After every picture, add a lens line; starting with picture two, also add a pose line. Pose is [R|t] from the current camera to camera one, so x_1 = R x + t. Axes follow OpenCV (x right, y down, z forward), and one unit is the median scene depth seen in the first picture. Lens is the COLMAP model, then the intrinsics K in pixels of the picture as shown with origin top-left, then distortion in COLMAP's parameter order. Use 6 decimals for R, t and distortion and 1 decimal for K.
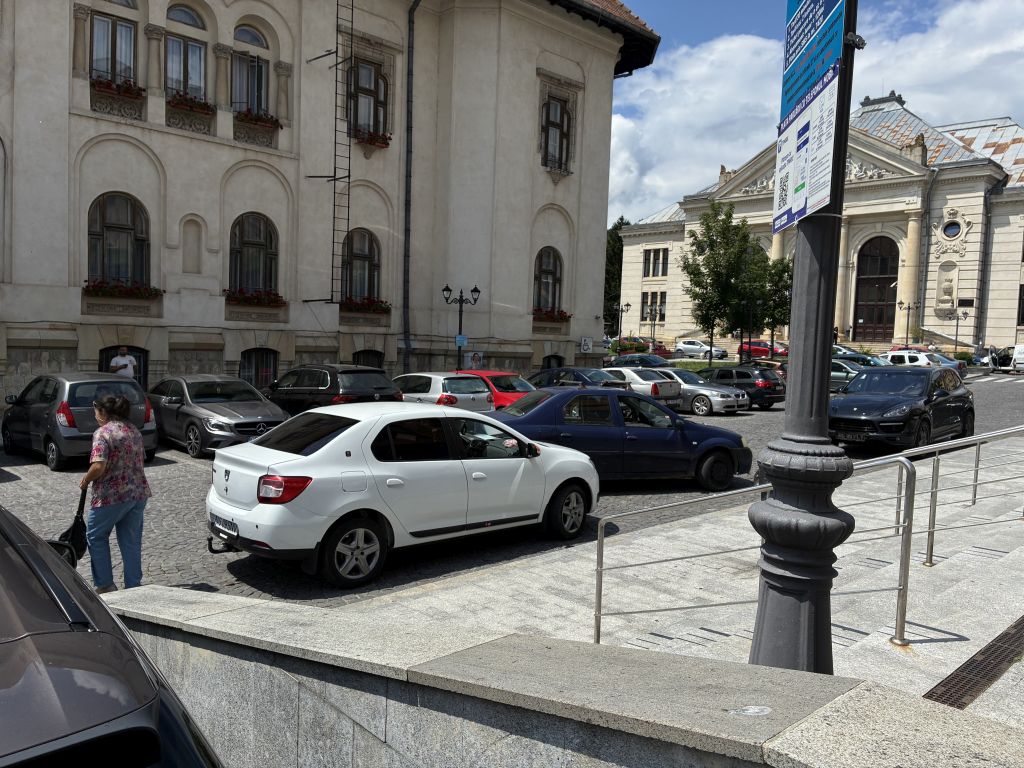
lens RADIAL K [[784.3, 0, 512.0], [0, 784.3, 384.0], [0, 0, 1]] dist [0.070491, -0.114377]
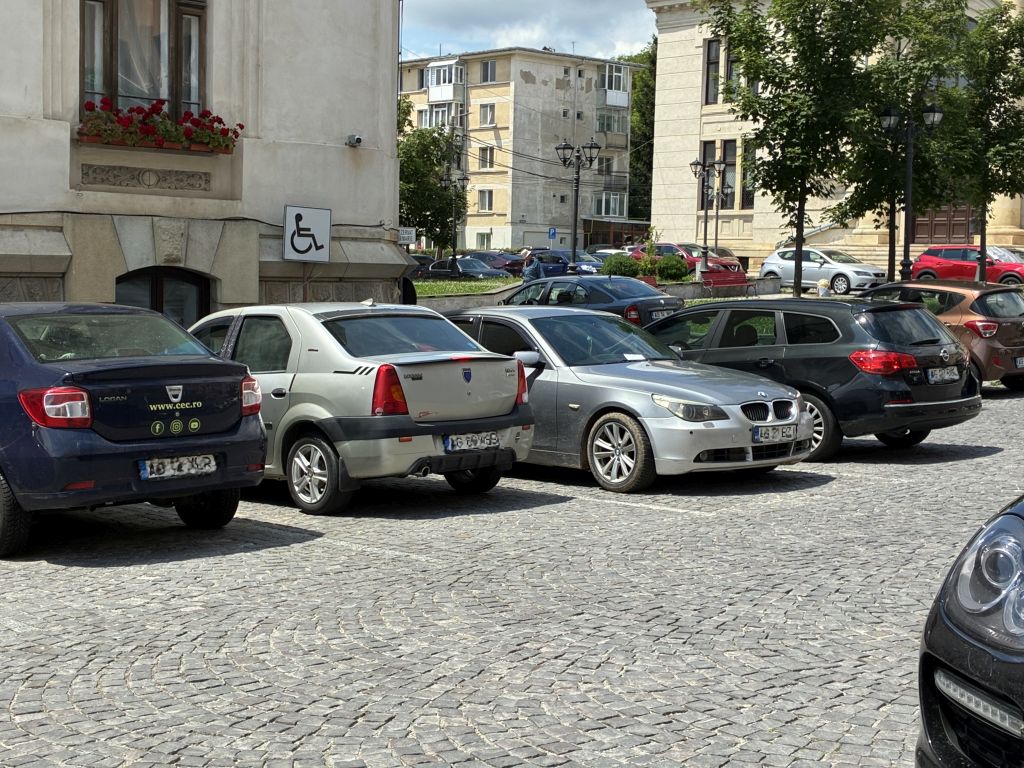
lens RADIAL K [[1524.6, 0, 512.0], [0, 1524.6, 384.0], [0, 0, 1]] dist [0.201295, -0.980473]
pose [[0.999904, -0.010150, -0.009408, 0.182266], [0.010314, 0.999791, 0.017636, -0.002584], [0.009227, -0.017731, 0.999800, 0.437502]]
